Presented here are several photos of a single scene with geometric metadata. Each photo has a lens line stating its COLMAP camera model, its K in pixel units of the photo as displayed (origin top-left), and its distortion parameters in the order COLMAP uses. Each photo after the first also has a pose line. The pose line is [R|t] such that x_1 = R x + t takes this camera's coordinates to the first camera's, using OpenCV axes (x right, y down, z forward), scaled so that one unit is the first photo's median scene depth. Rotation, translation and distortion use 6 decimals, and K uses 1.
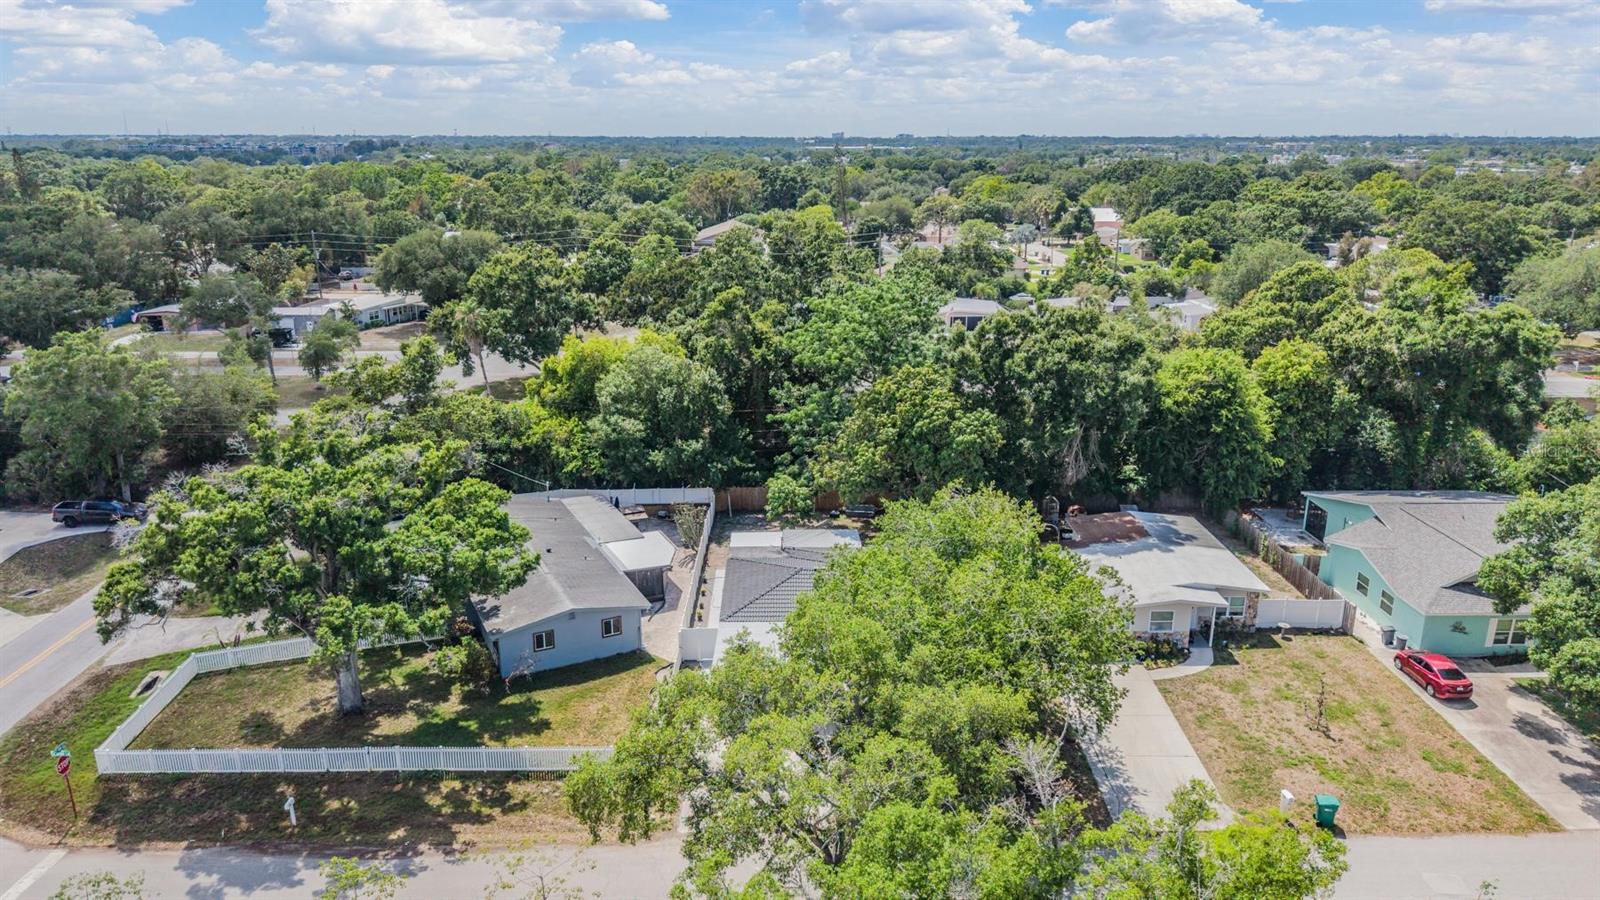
lens RADIAL K [[1072.9, 0, 800.5], [0, 1072.9, 449.1], [0, 0, 1]] dist [0.037432, -0.030910]
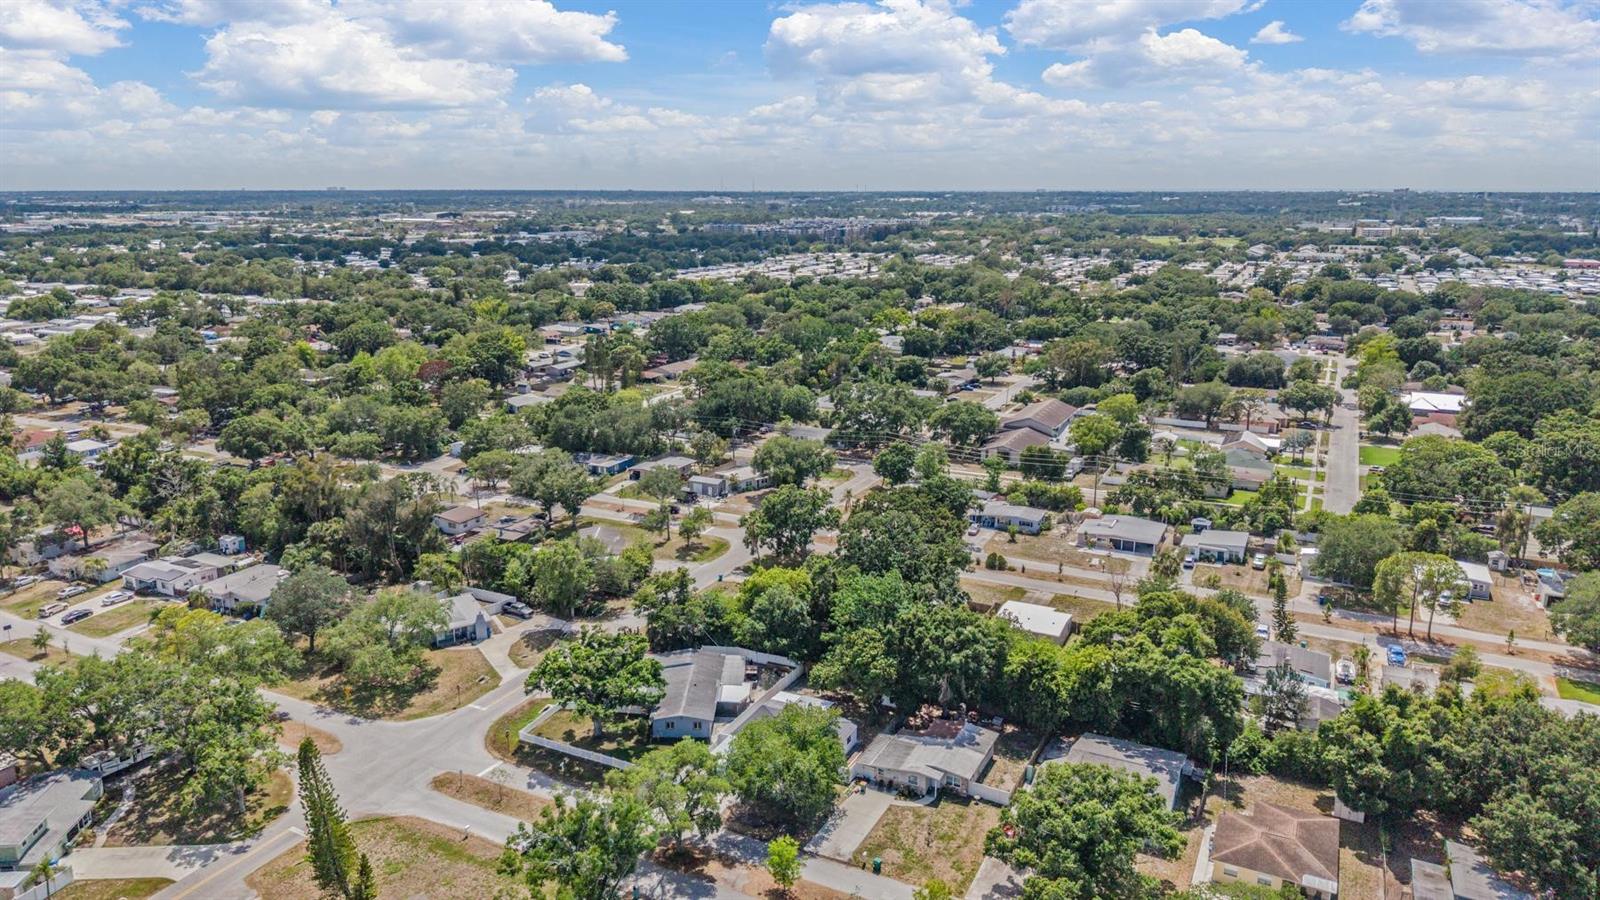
lens RADIAL K [[1072.9, 0, 784.2], [0, 1072.9, 436.7], [0, 0, 1]] dist [0.037432, -0.030910]
pose [[0.882885, 0.103266, -0.458095, 1.003384], [-0.126600, 0.991743, -0.020433, -0.440312], [0.452202, 0.076035, 0.888669, -1.082925]]
